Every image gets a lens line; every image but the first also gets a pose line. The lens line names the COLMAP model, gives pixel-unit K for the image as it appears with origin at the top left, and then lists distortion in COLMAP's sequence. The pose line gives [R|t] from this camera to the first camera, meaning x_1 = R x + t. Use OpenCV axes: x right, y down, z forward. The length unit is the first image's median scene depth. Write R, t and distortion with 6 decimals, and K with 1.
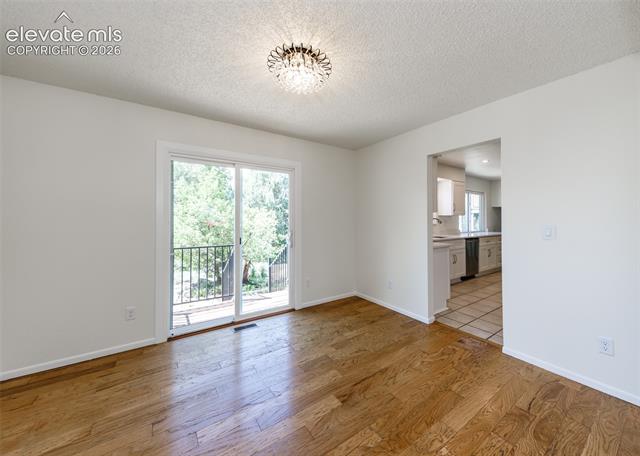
lens RADIAL K [[246.8, 0, 316.5], [0, 246.8, 216.3], [0, 0, 1]] dist [-0.031950, 0.000057]
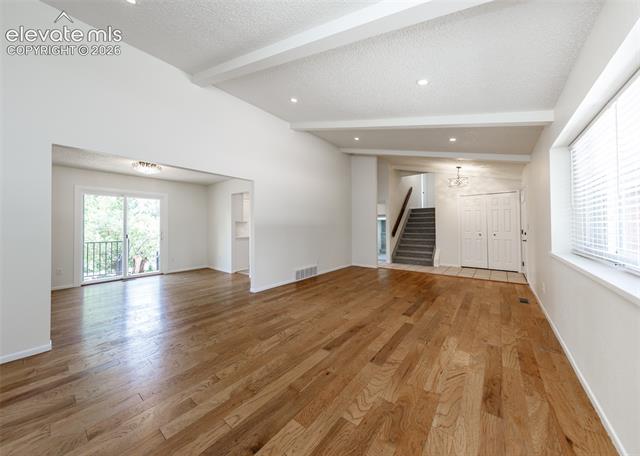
lens RADIAL K [[226.8, 0, 303.5], [0, 226.8, 227.3], [0, 0, 1]] dist [-0.000143, -0.000017]
pose [[0.958157, -0.000663, 0.286243, 0.434671], [-0.001897, 0.999961, 0.008666, 0.016558], [-0.286237, -0.008846, 0.958118, -0.935185]]
